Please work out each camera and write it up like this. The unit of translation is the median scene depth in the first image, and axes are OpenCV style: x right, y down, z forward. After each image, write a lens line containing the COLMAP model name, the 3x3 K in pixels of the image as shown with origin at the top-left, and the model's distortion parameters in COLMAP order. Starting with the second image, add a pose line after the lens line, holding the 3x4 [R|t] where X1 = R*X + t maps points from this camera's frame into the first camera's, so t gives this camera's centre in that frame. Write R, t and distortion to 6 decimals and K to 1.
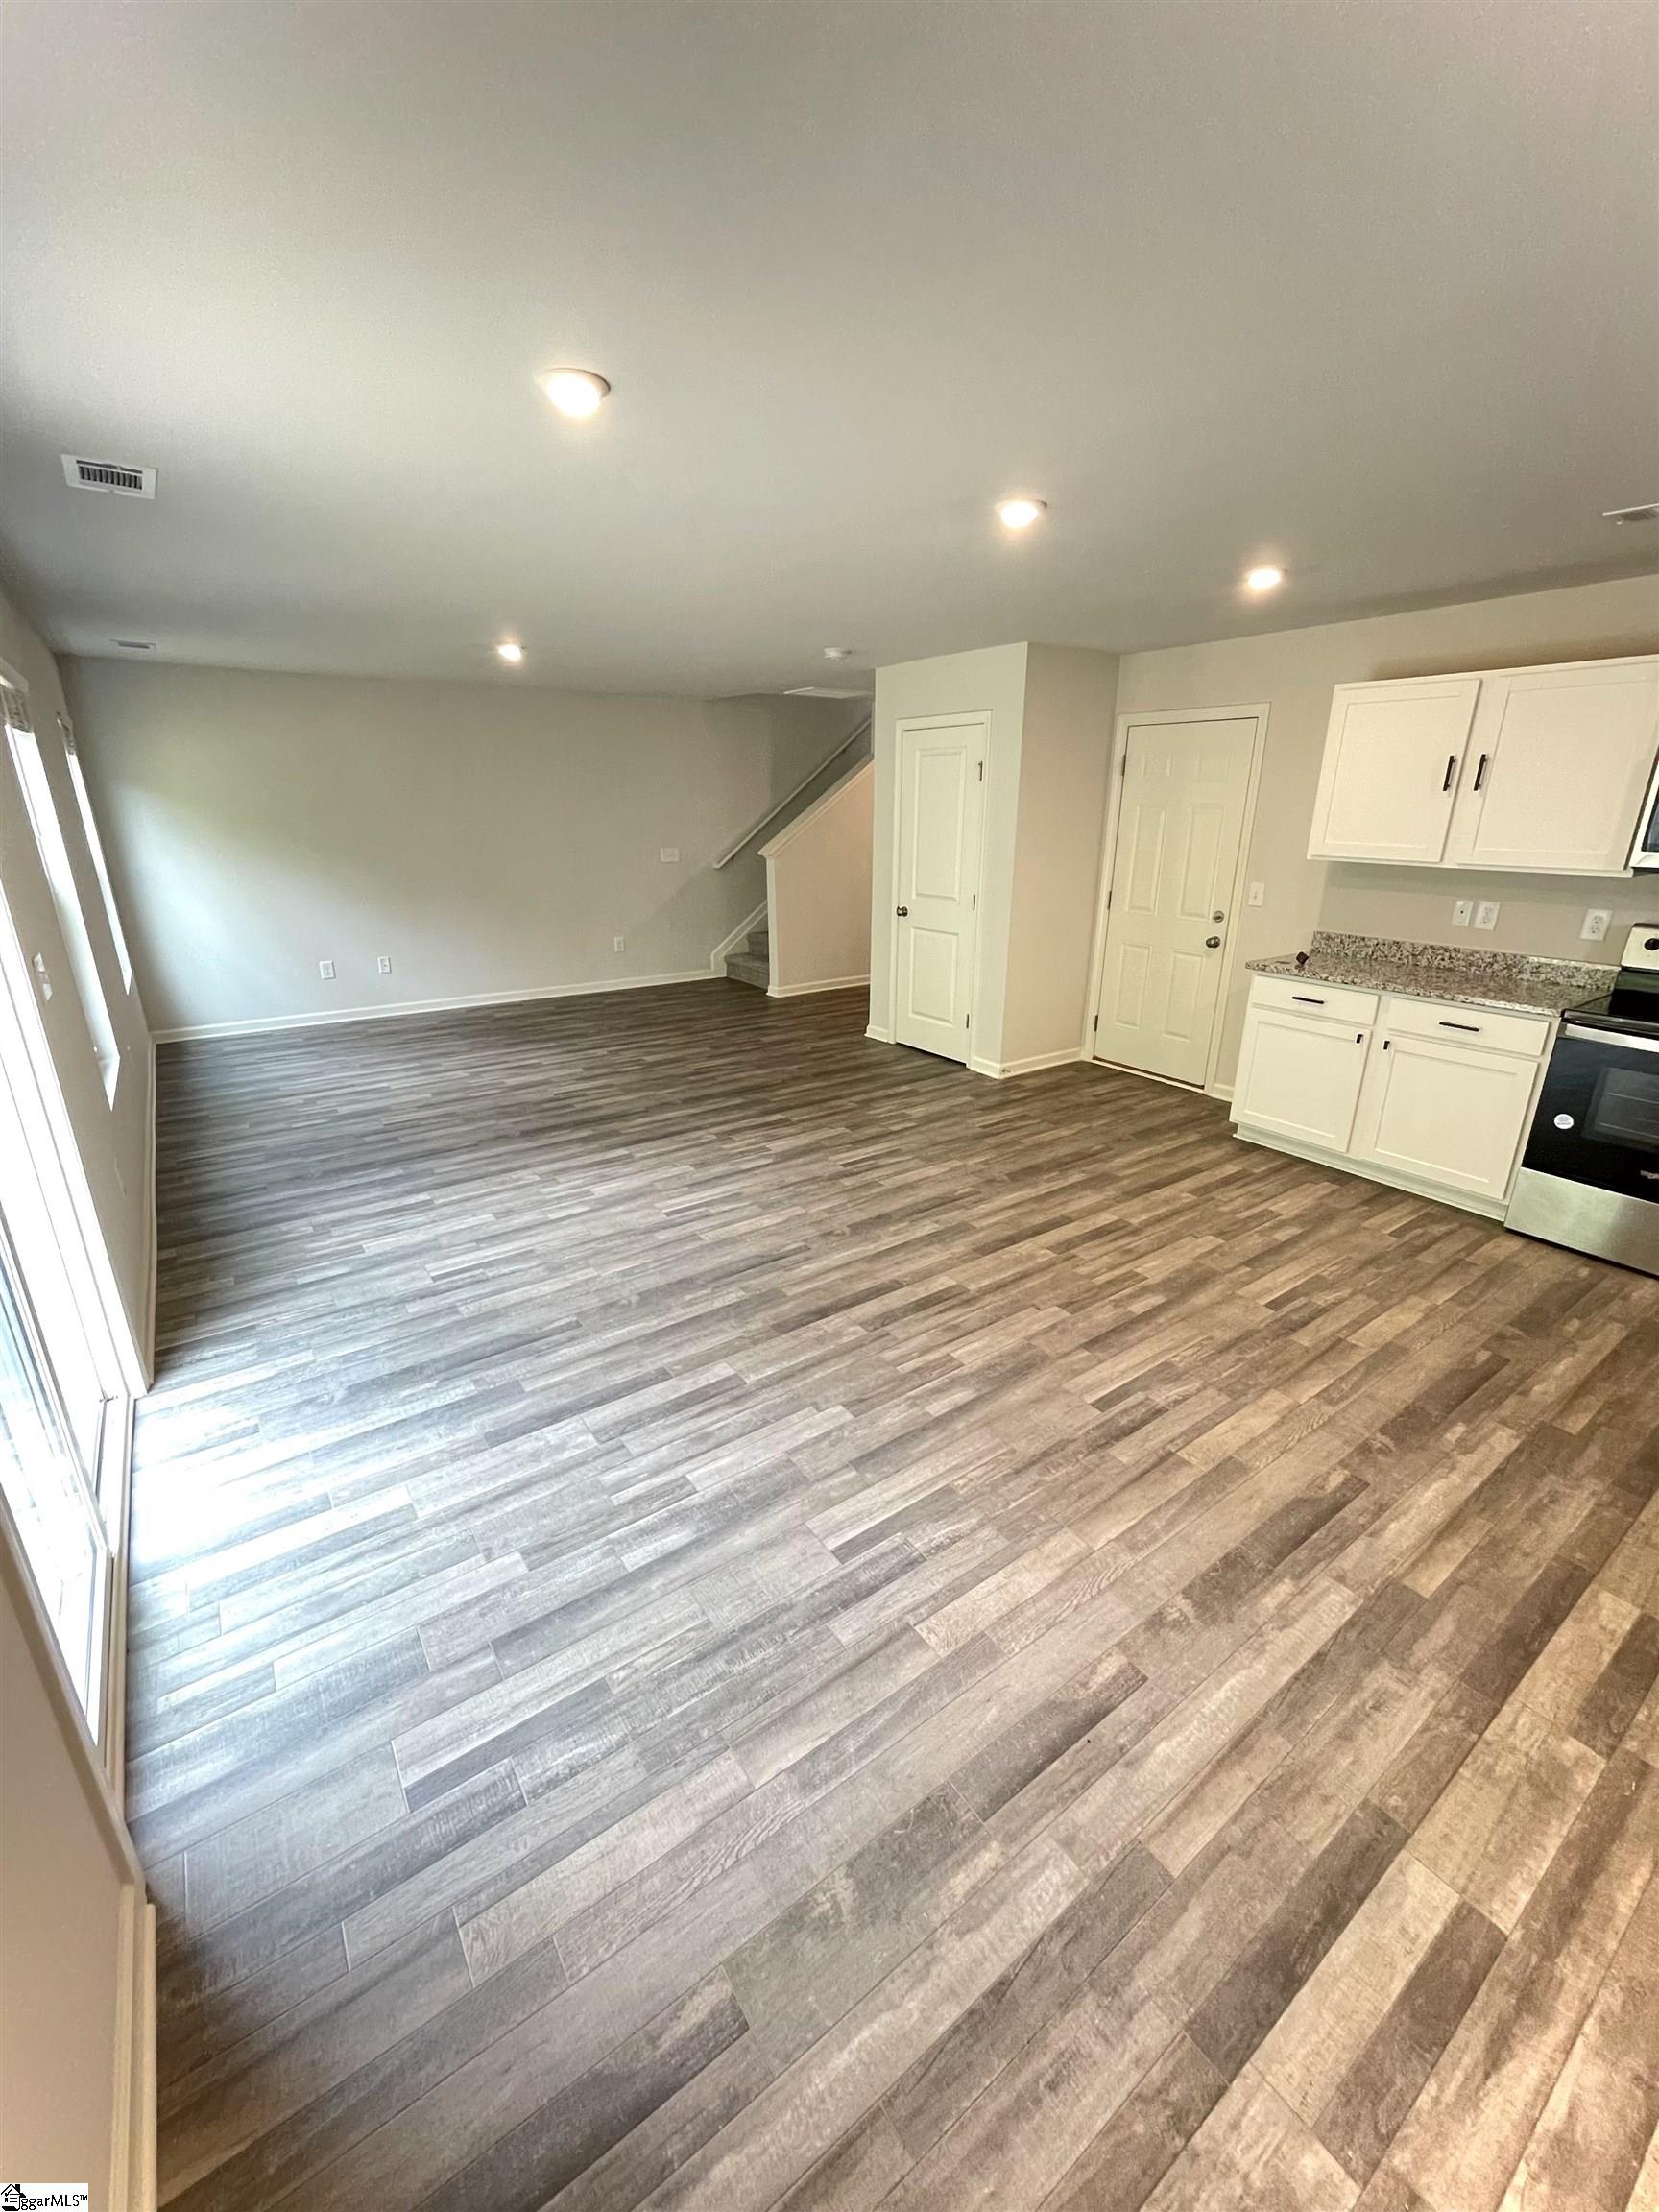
lens RADIAL K [[894.7, 0, 820.8], [0, 894.7, 1105.4], [0, 0, 1]] dist [0.004043, -0.002144]
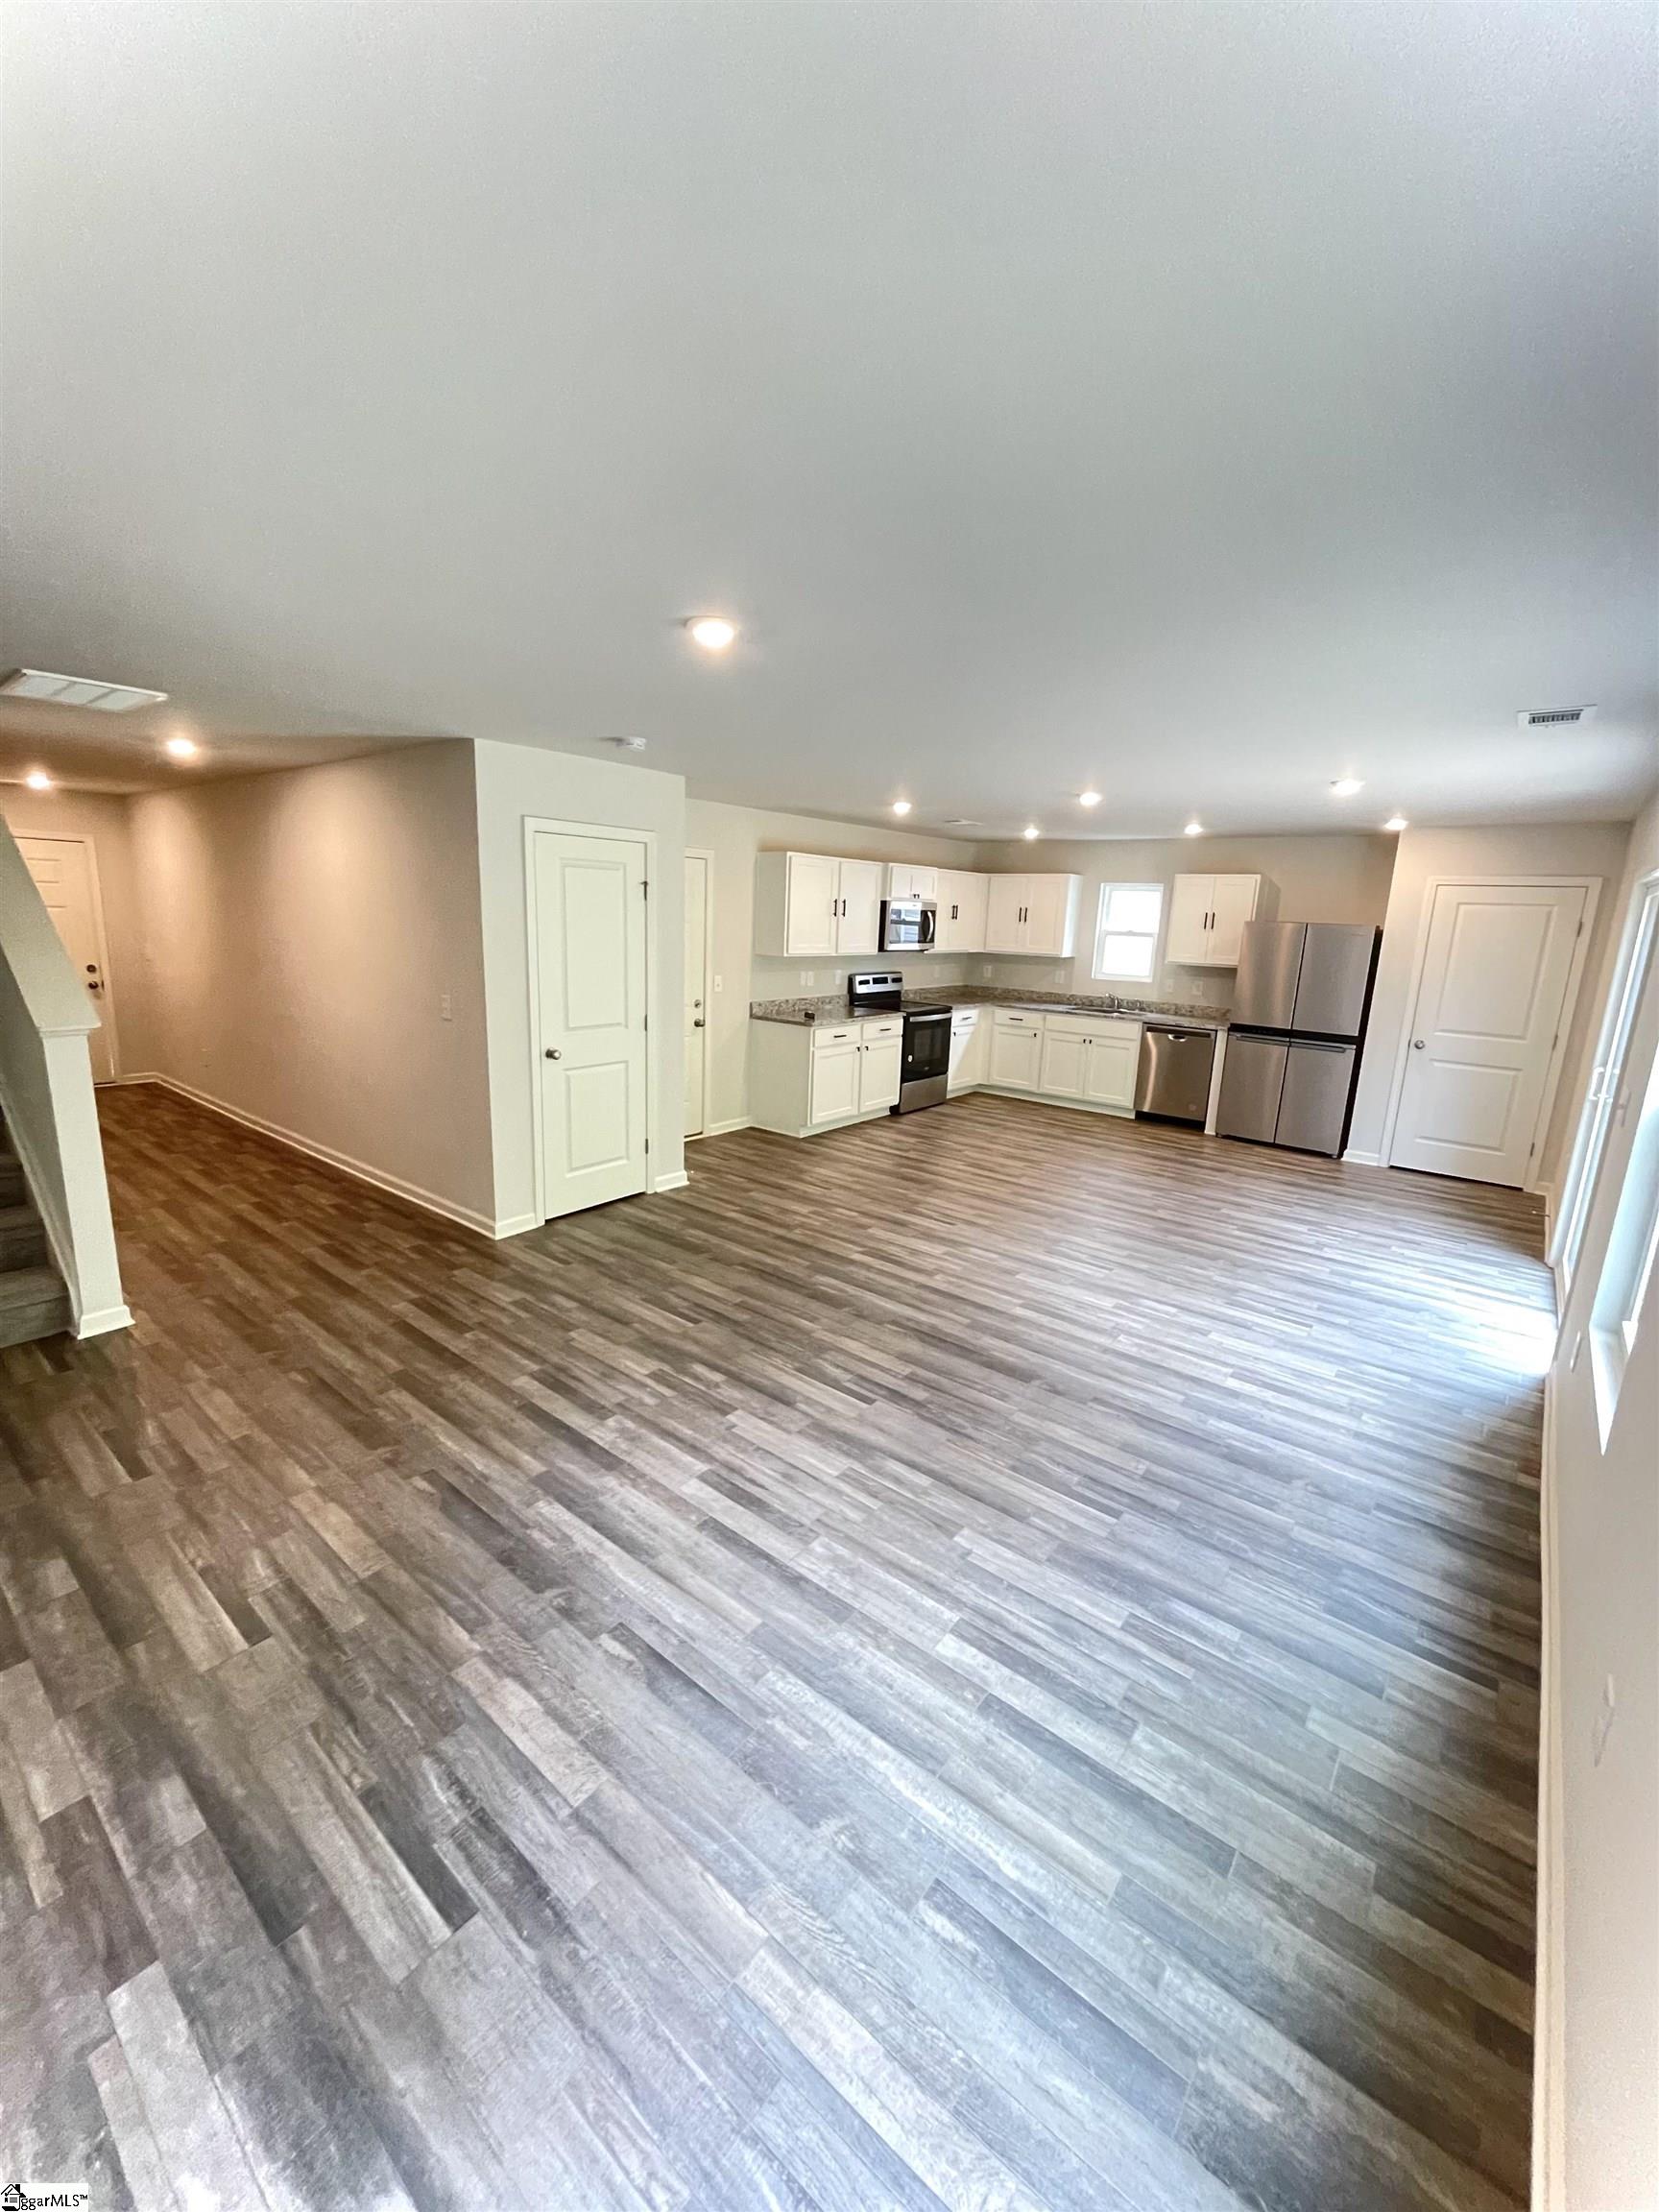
lens RADIAL K [[894.7, 0, 825.0], [0, 894.7, 1100.7], [0, 0, 1]] dist [0.004043, -0.002144]
pose [[-0.279967, -0.216710, 0.935230, -0.968207], [0.270304, 0.916981, 0.293398, -0.464358], [-0.921170, 0.334938, -0.198147, 1.274964]]
